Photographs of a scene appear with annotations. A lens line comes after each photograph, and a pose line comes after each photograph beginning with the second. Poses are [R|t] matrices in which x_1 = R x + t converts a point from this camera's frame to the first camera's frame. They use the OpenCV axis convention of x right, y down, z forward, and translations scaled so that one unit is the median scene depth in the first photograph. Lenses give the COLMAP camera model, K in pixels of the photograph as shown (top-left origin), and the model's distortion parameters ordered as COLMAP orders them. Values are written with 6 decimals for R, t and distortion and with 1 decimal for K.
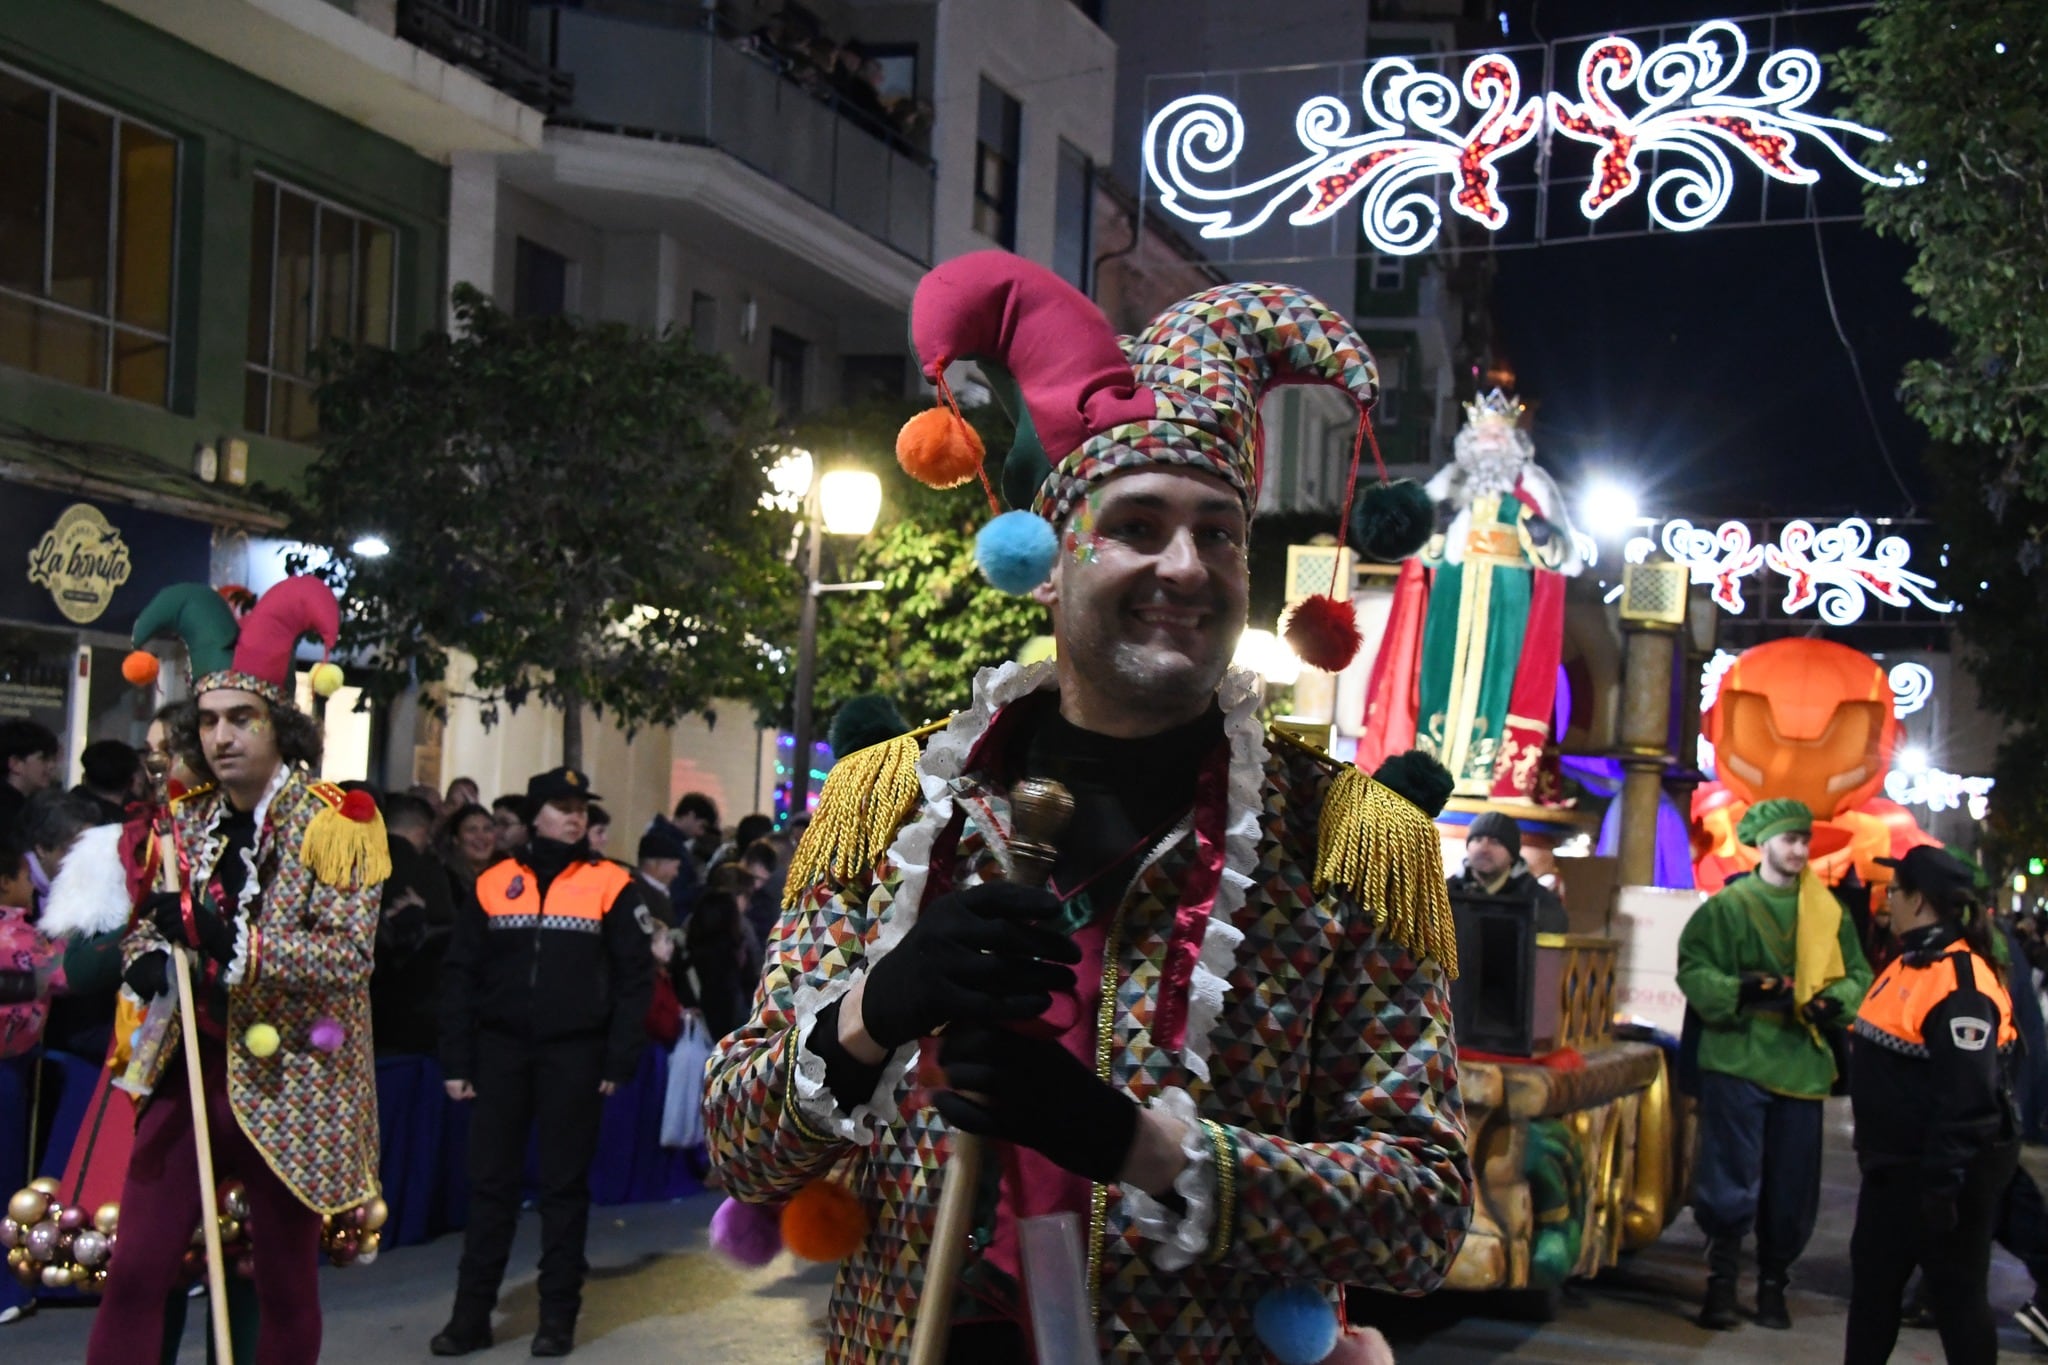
lens RADIAL K [[3342.7, 0, 1024.9], [0, 3342.7, 703.0], [0, 0, 1]] dist [0.203607, 0.319709]
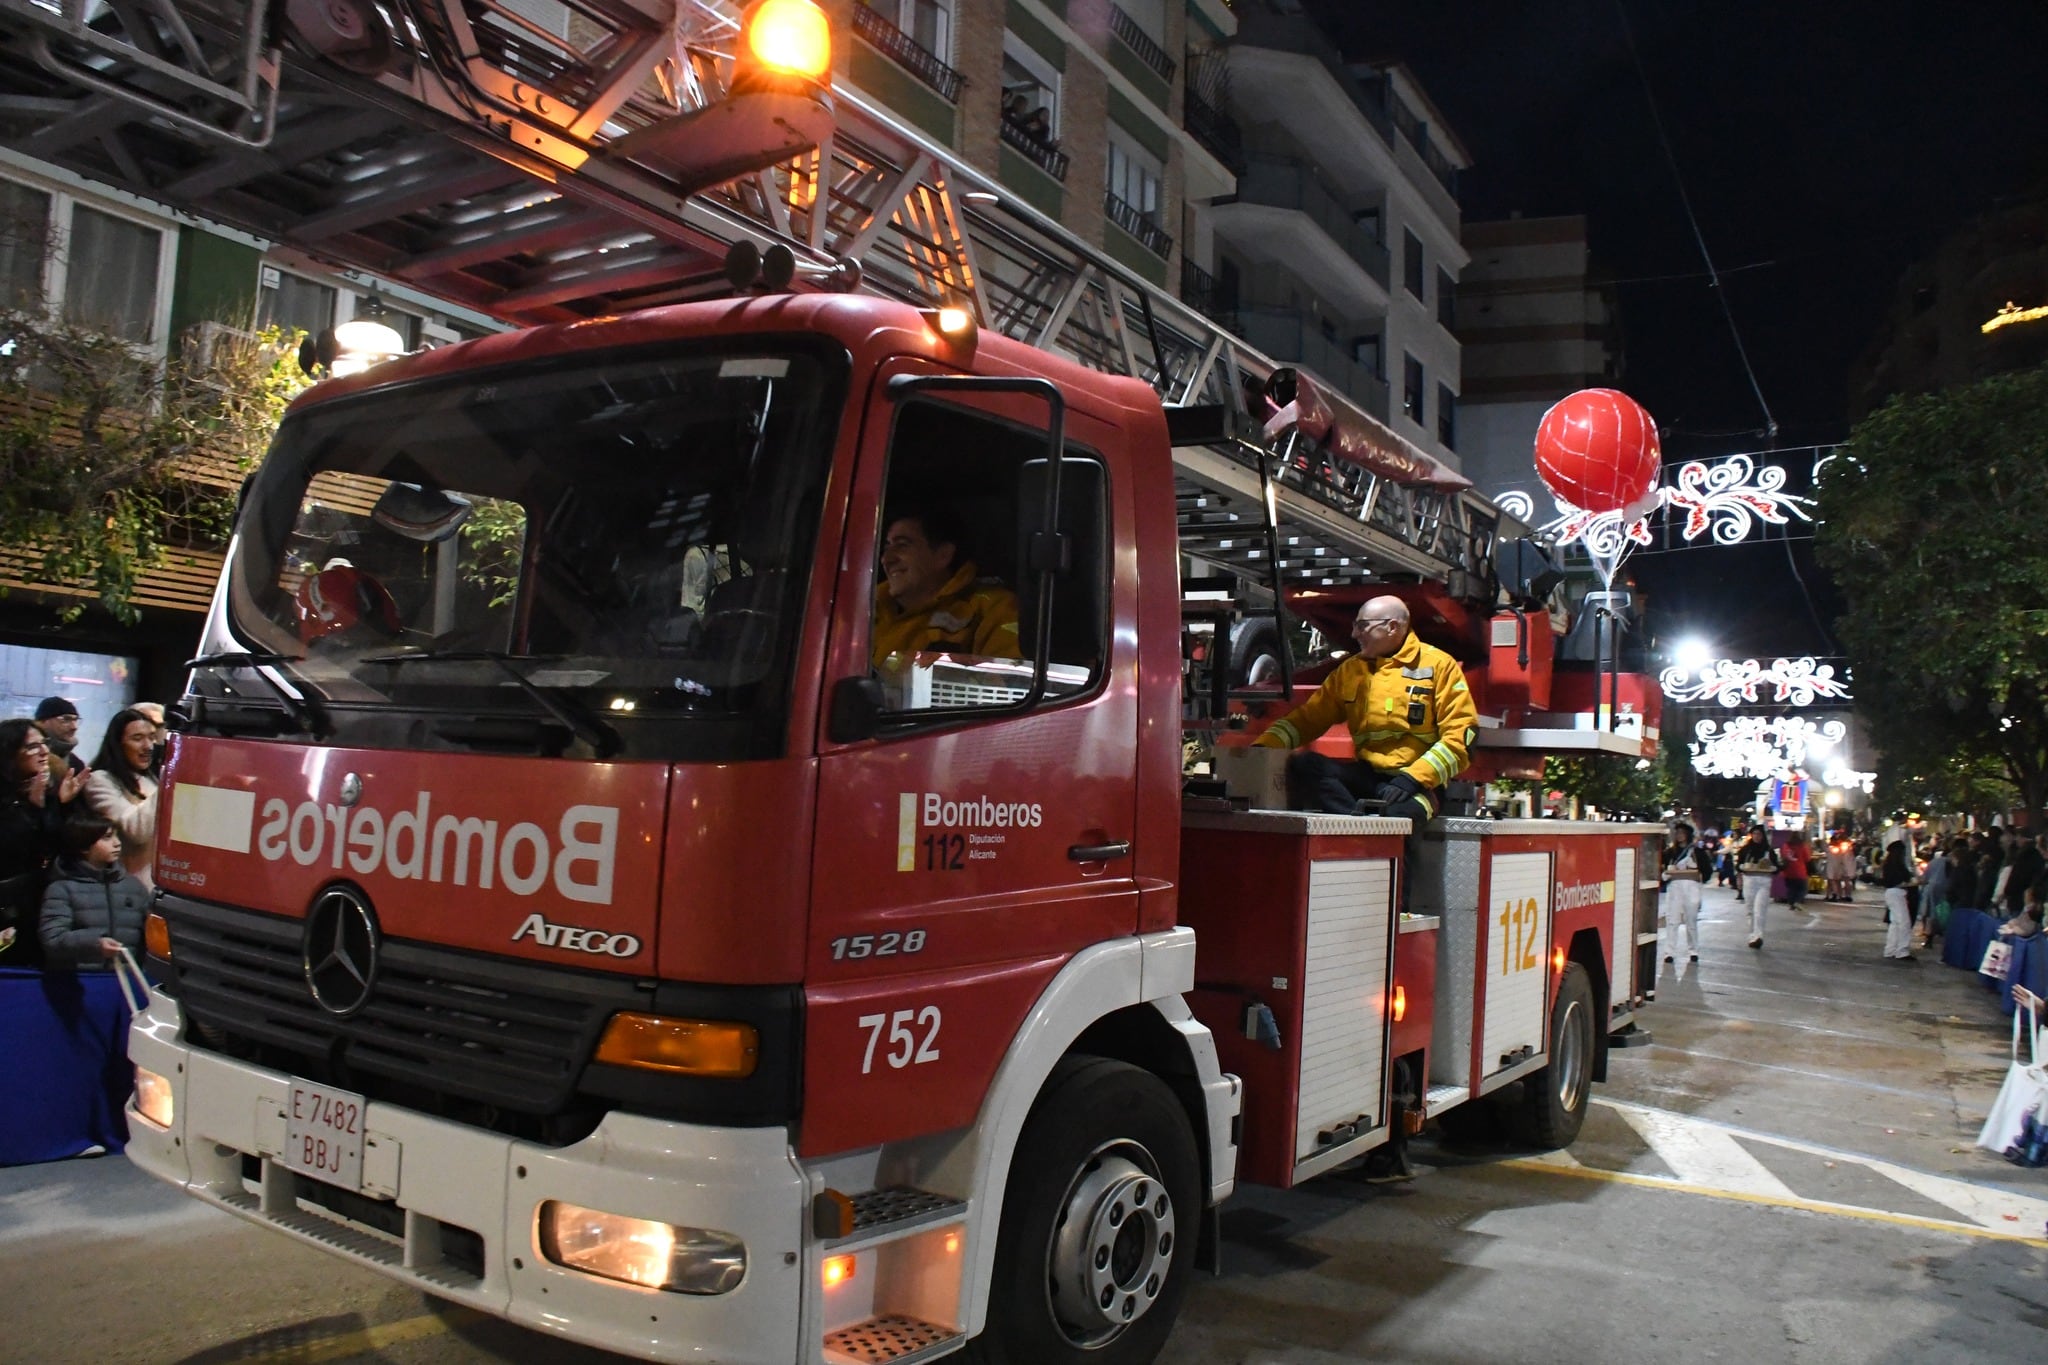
lens RADIAL K [[1574.5, 0, 1024.4], [0, 1574.5, 693.8], [0, 0, 1]] dist [-0.164058, 0.103032]
pose [[0.972266, -0.028780, -0.232102, -0.032443], [0.020458, 0.999061, -0.038181, -0.008083], [0.232983, 0.032374, 0.971942, -0.110304]]
